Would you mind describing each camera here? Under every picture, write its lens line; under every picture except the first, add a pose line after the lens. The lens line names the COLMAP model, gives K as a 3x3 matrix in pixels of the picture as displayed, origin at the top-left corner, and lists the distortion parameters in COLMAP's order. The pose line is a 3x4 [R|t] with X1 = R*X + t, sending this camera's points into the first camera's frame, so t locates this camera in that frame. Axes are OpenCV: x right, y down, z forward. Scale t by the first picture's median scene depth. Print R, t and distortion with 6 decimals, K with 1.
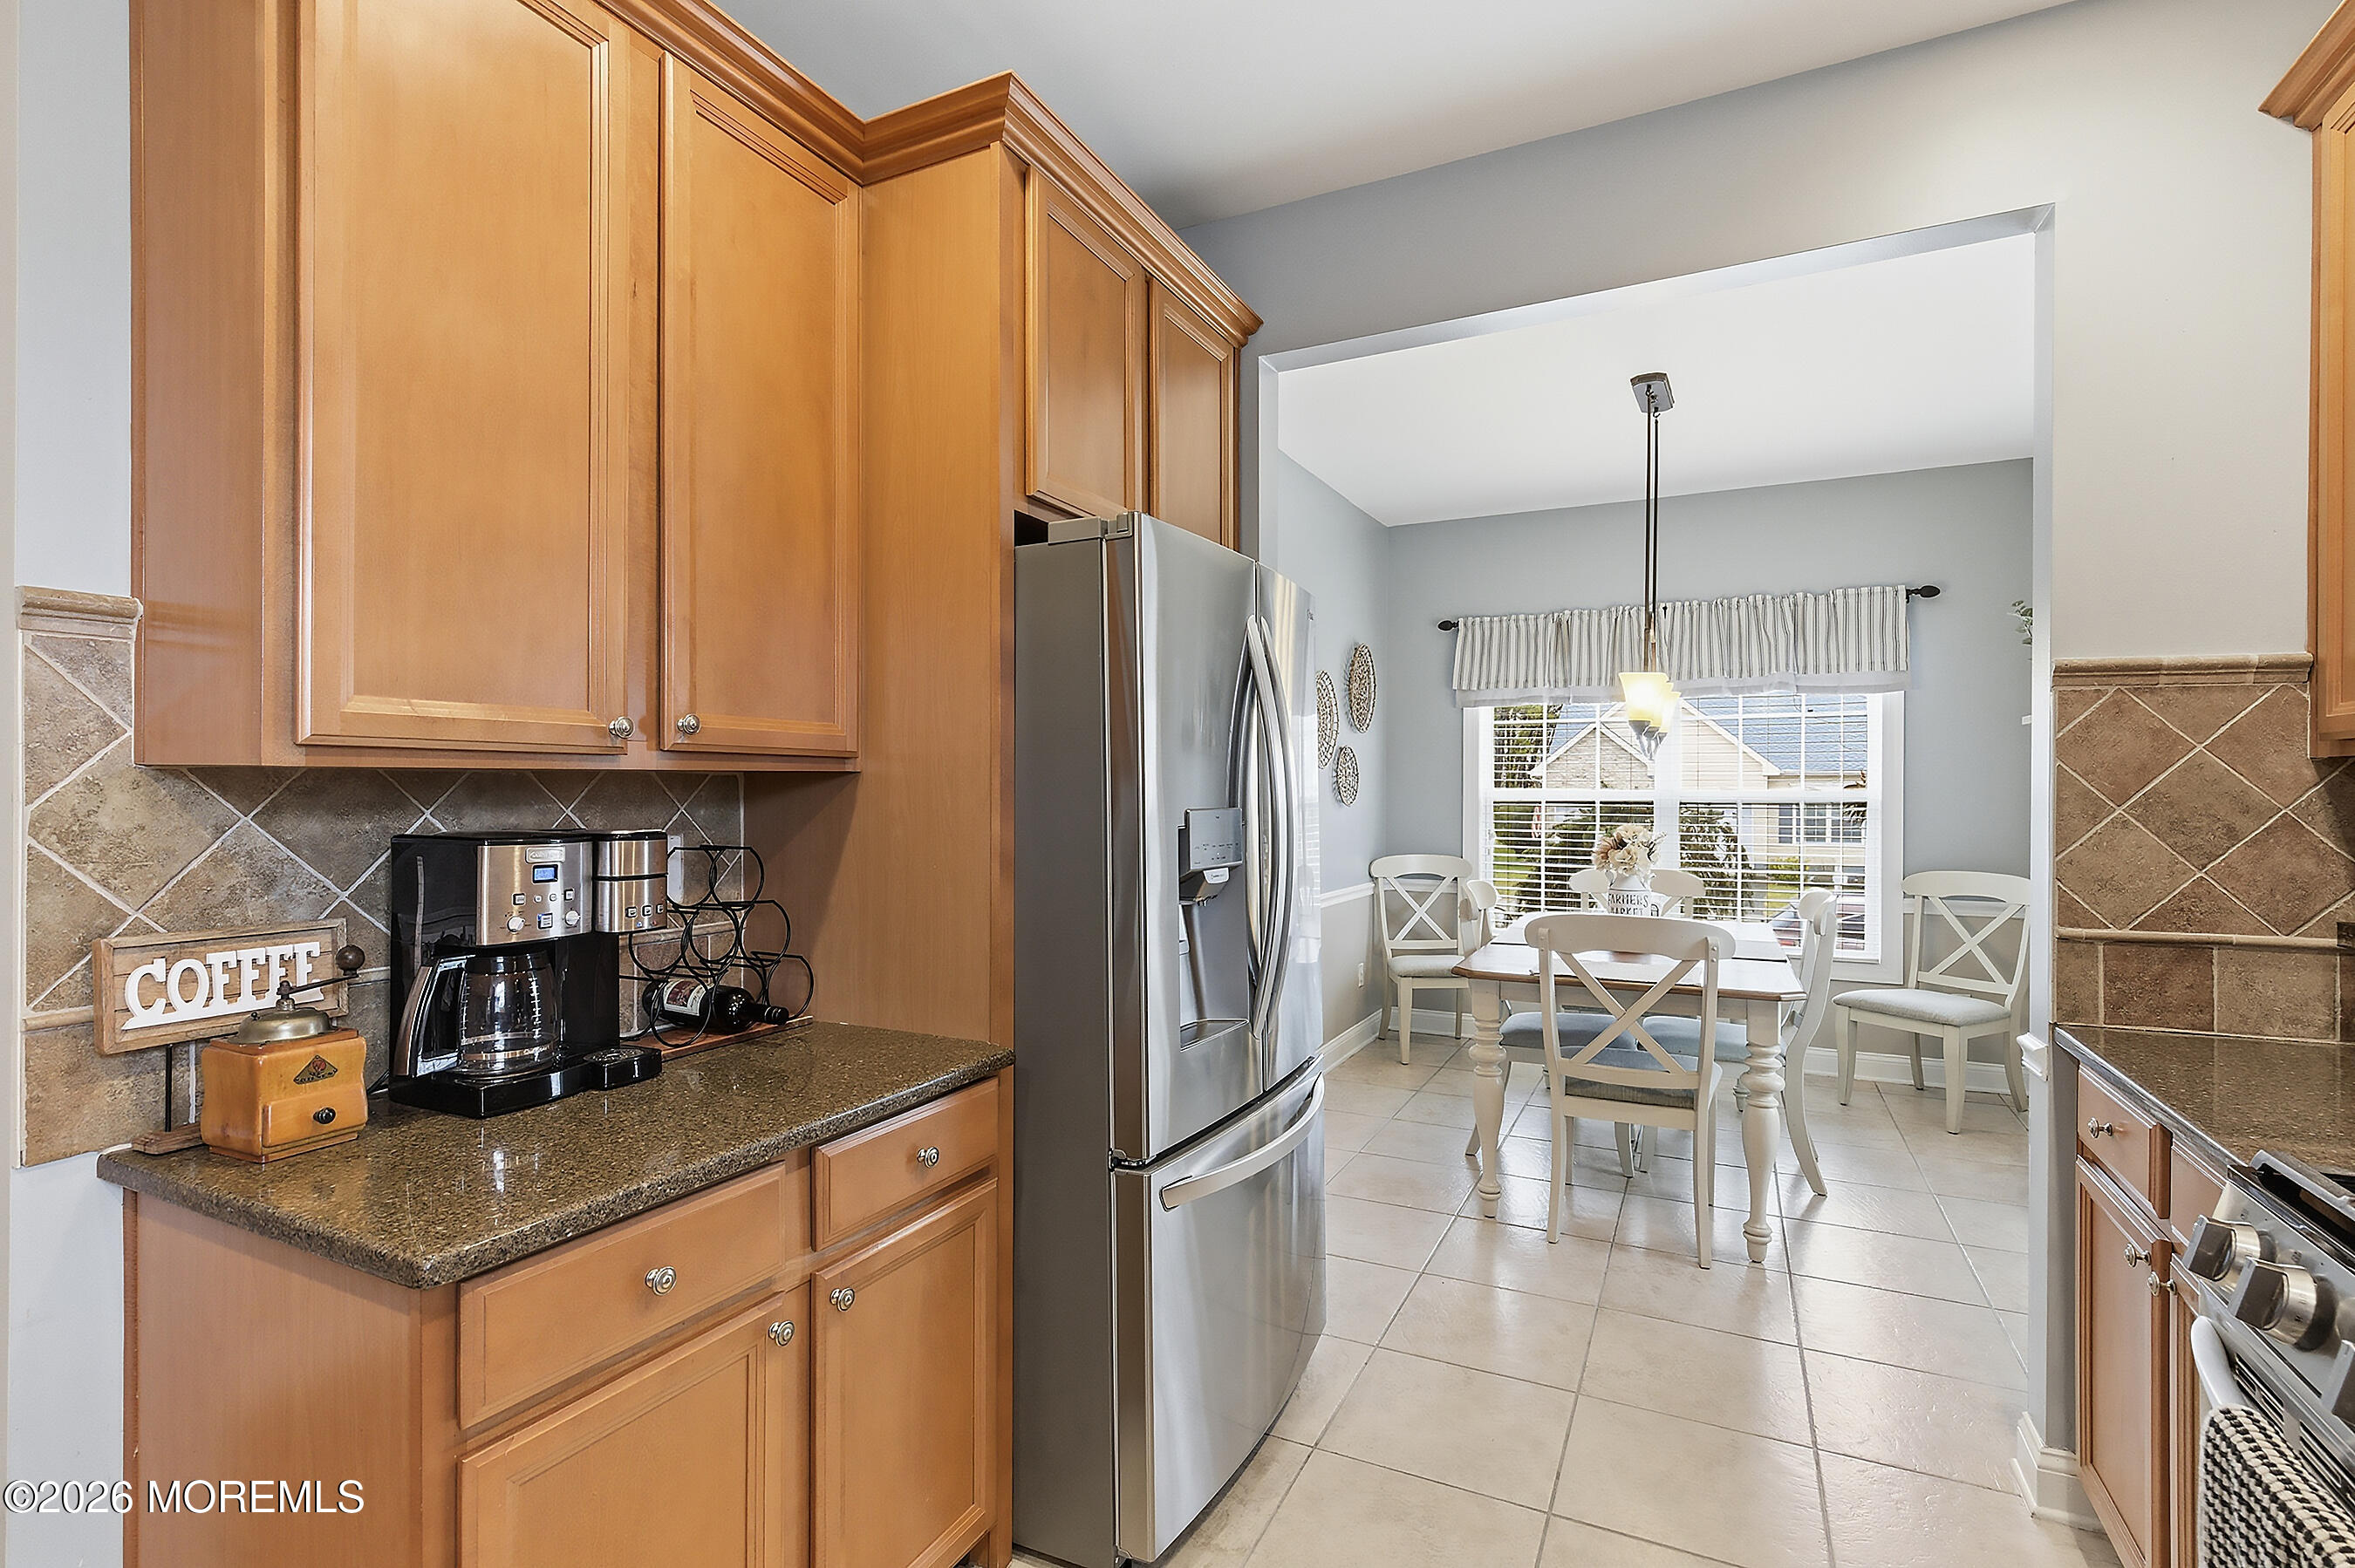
lens RADIAL K [[1087.4, 0, 1173.3], [0, 1087.4, 803.4], [0, 0, 1]] dist [0.003940, -0.001317]
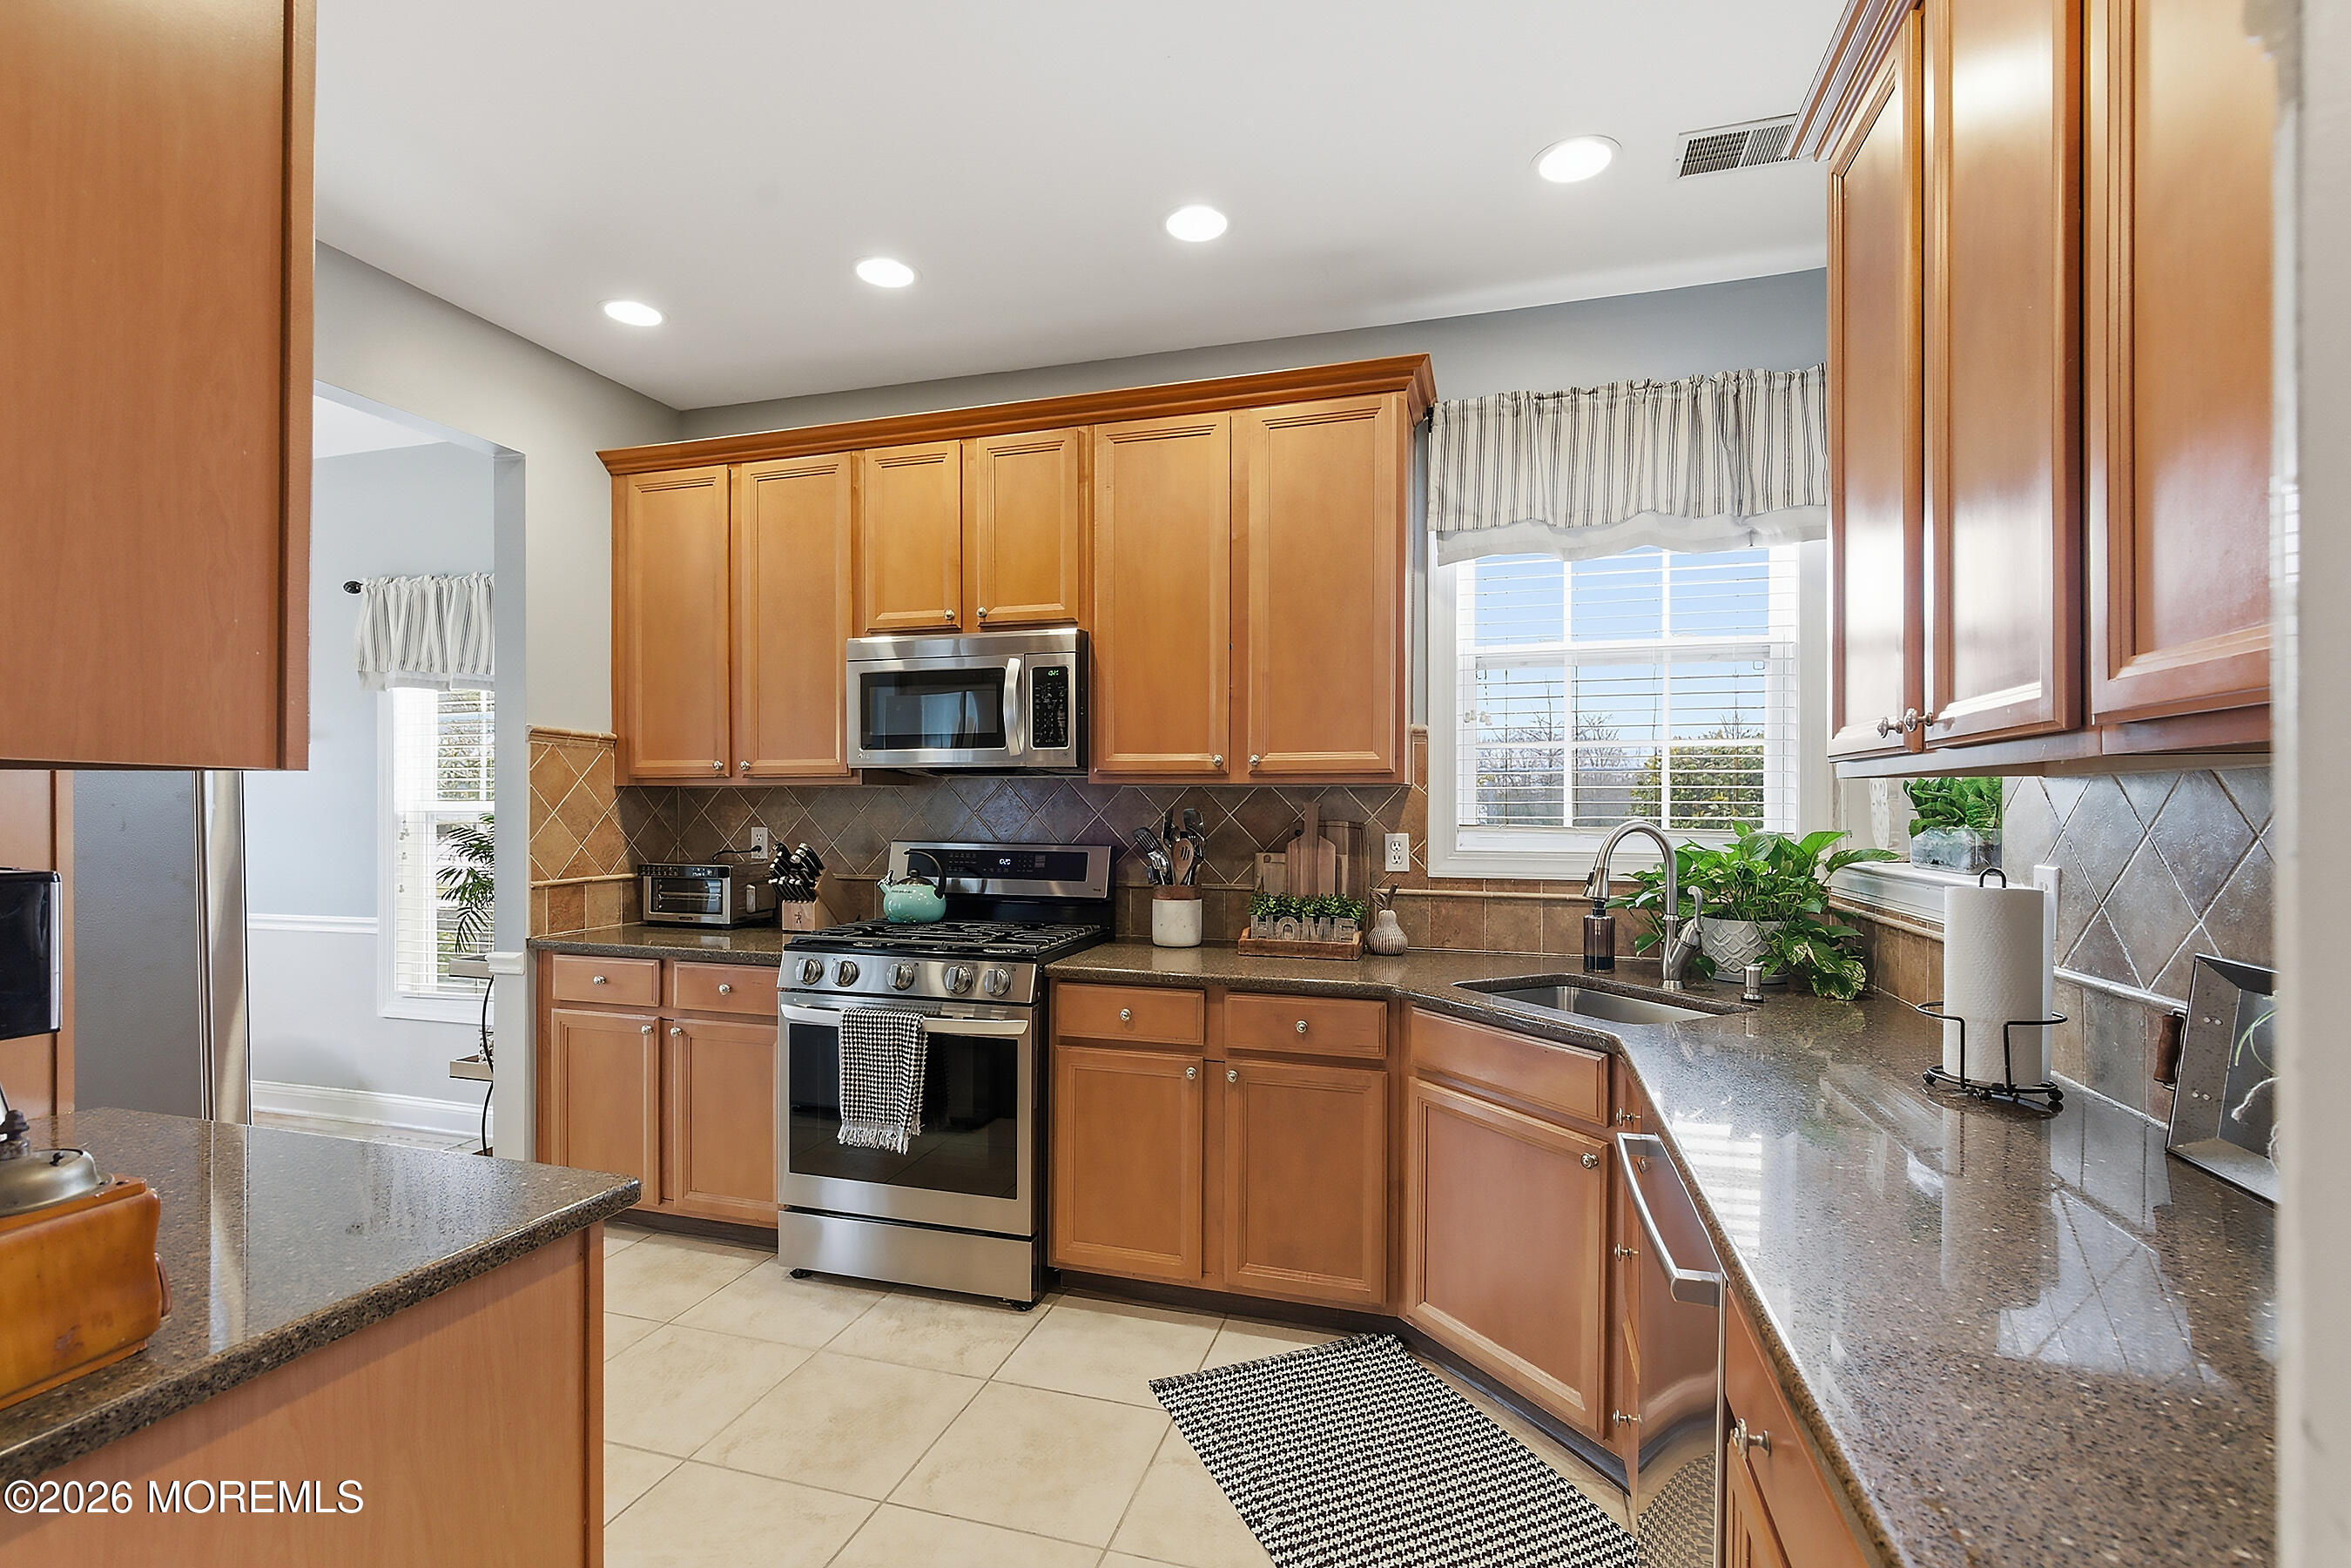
lens RADIAL K [[1085.6, 0, 1176.7], [0, 1085.6, 811.0], [0, 0, 1]] dist [0.003940, -0.001317]
pose [[-0.177174, -0.003024, 0.984175, -1.079974], [0.006033, 0.999973, 0.004159, 0.002474], [-0.984161, 0.006675, -0.177151, 0.314766]]
